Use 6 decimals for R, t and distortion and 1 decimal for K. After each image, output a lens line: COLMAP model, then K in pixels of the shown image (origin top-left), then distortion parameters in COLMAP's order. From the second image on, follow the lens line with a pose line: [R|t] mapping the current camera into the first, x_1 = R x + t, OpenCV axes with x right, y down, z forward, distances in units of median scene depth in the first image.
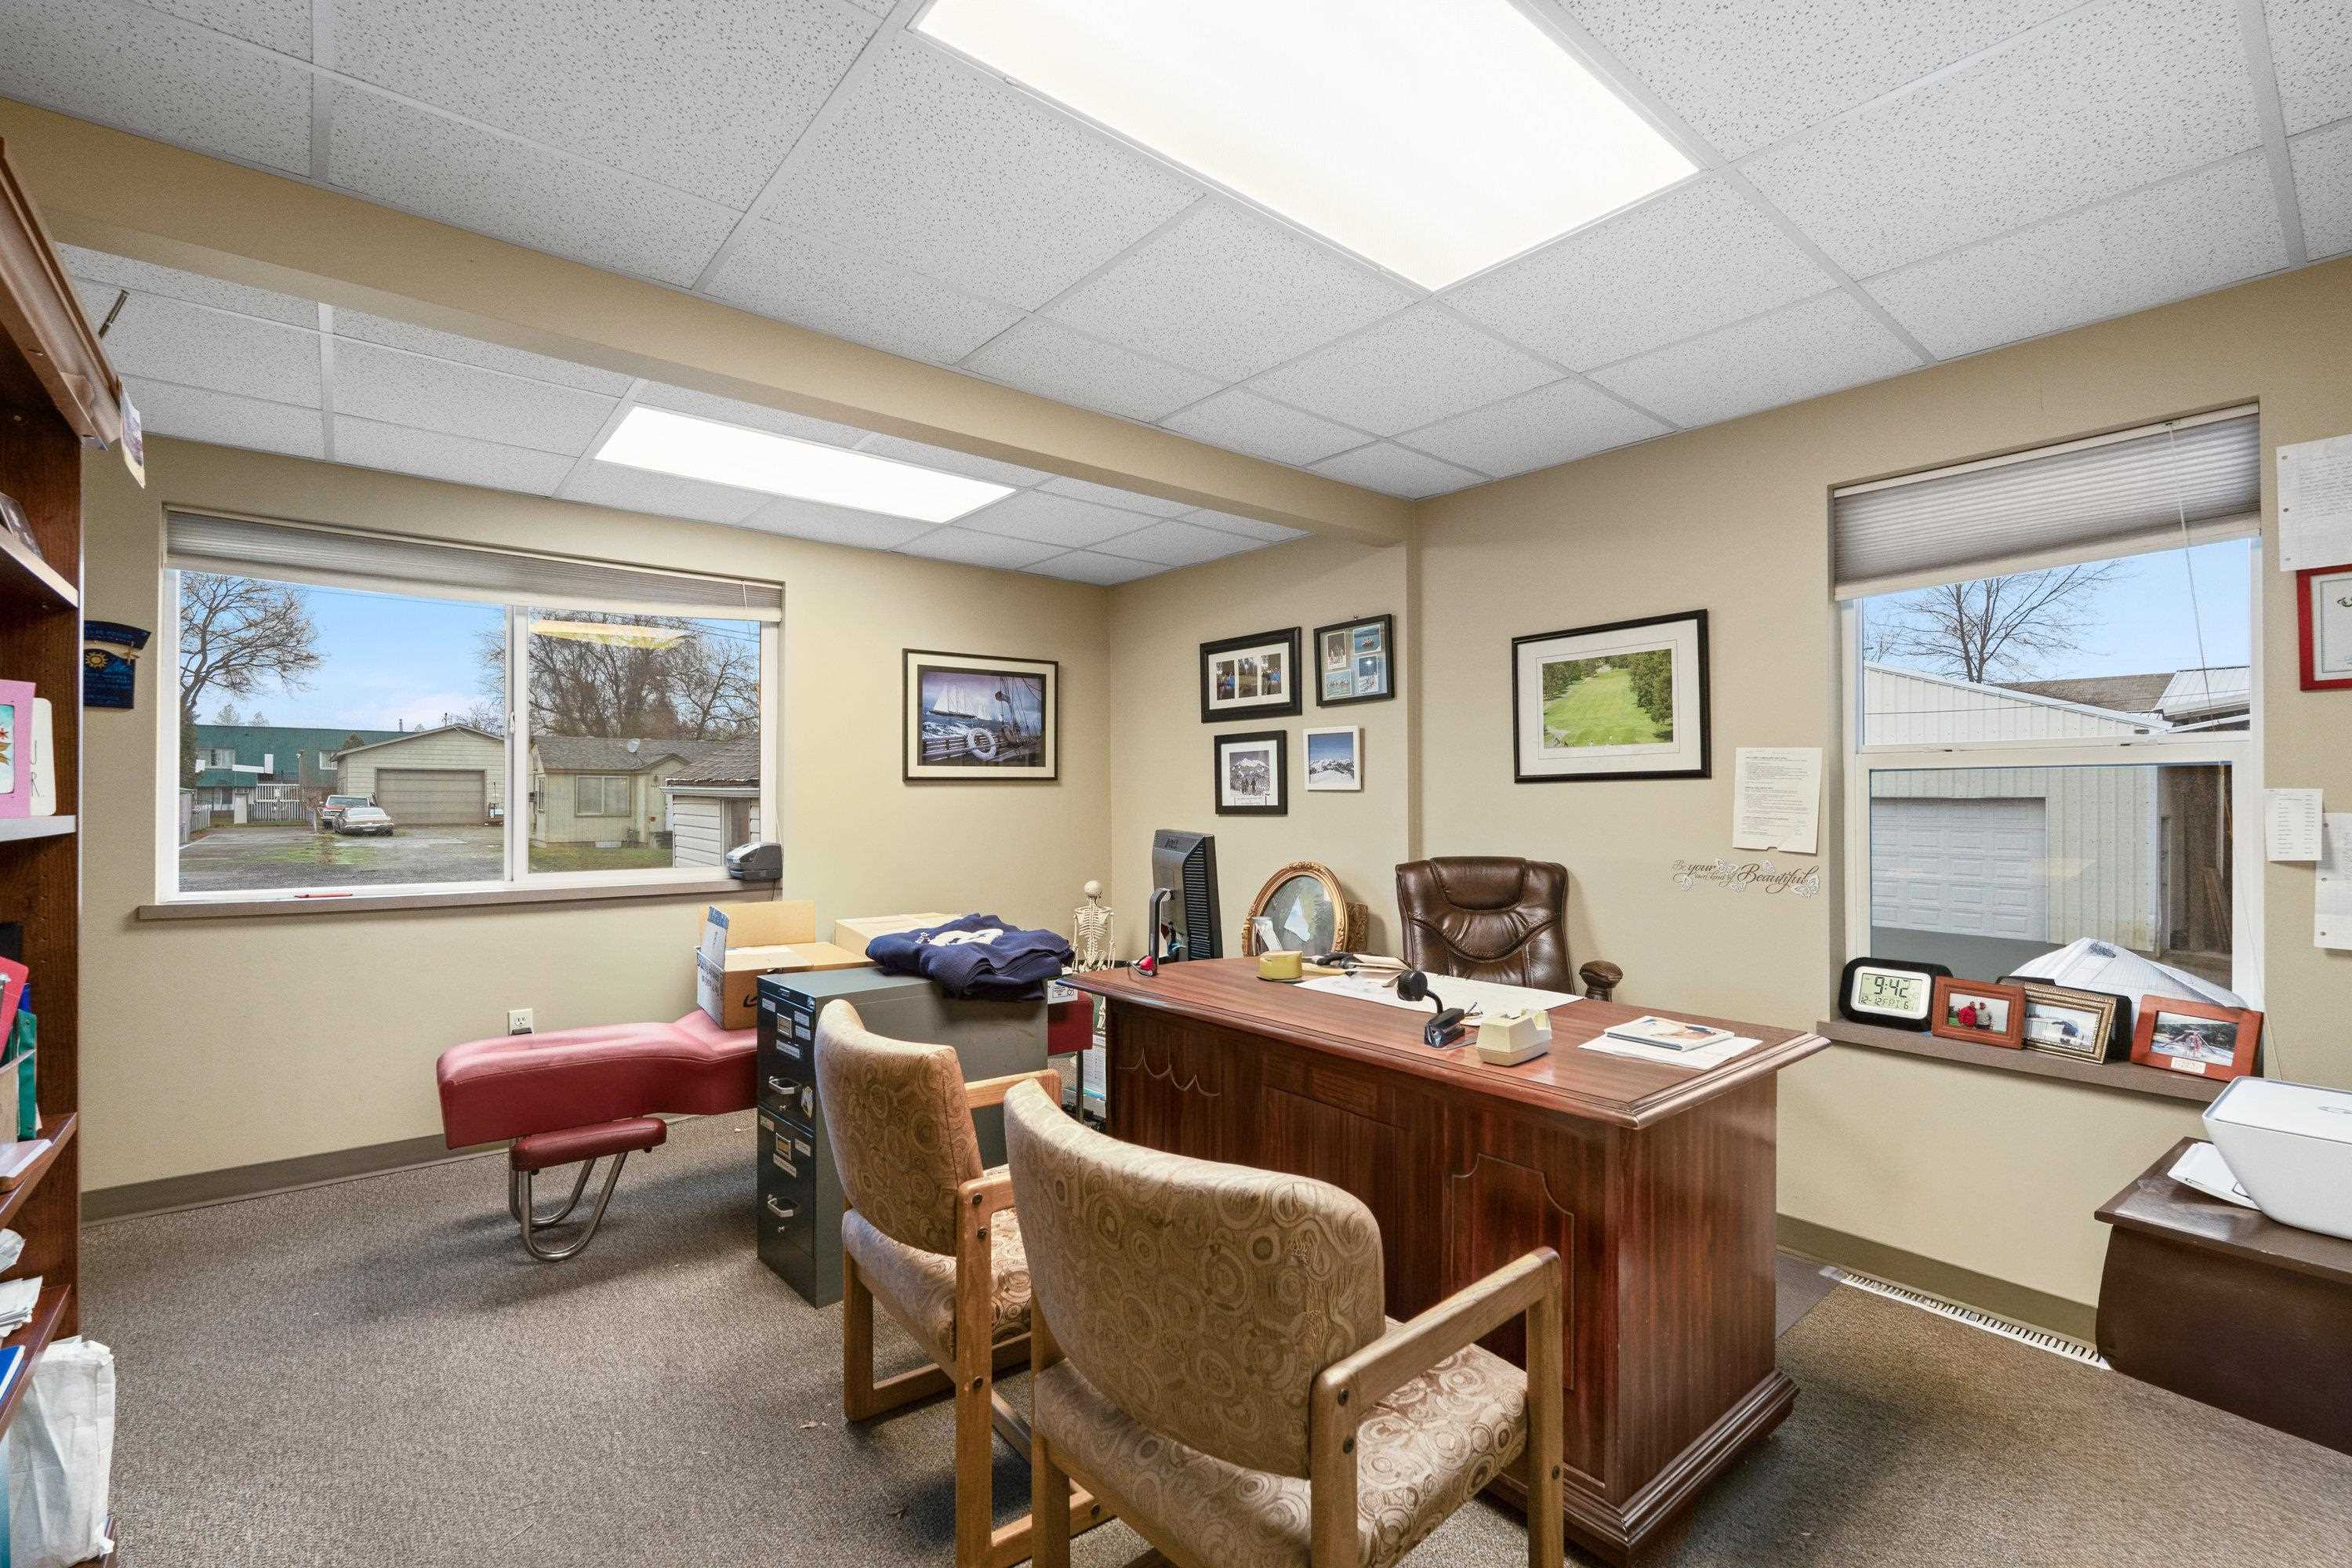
lens RADIAL K [[1025.2, 0, 1174.9], [0, 1025.2, 792.8], [0, 0, 1]] dist [-0.000374, 0.000000]
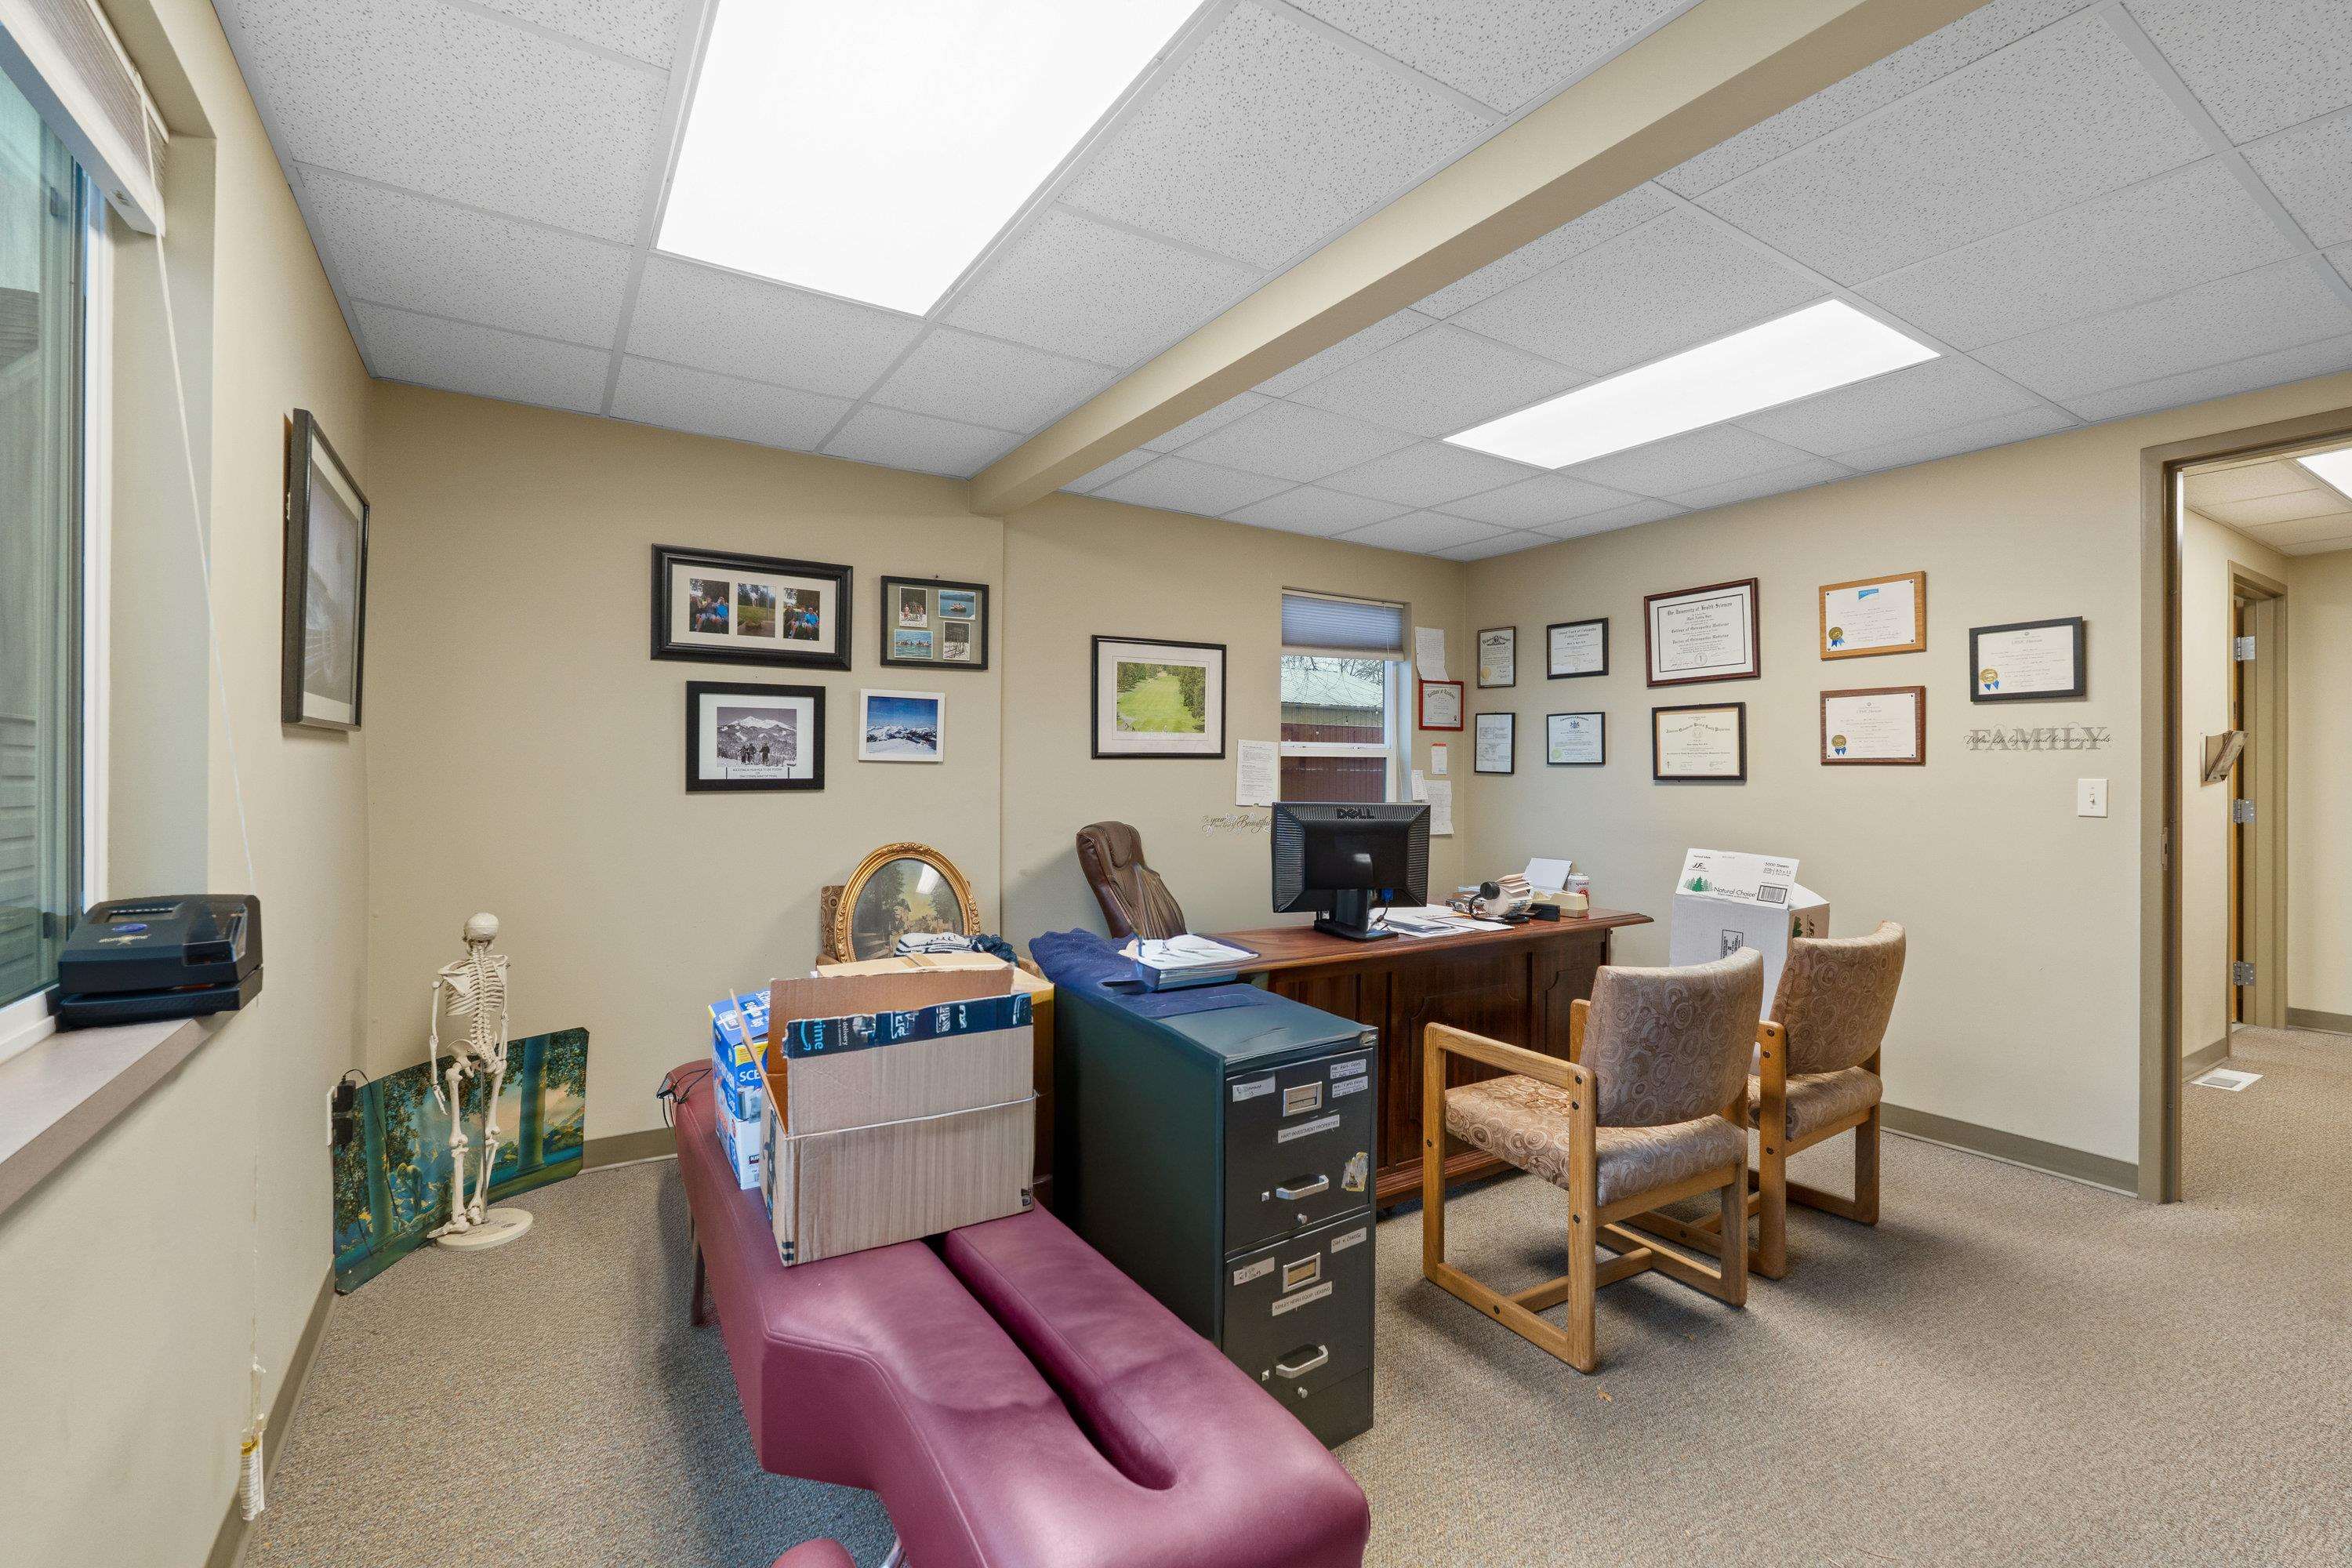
lens RADIAL K [[1025.2, 0, 1180.0], [0, 1025.2, 771.1], [0, 0, 1]] dist [-0.000374, 0.000000]
pose [[0.124427, 0.002694, 0.992225, -0.713955], [-0.012062, 0.999927, -0.001202, 0.004252], [-0.992155, -0.011819, 0.124450, 0.654912]]
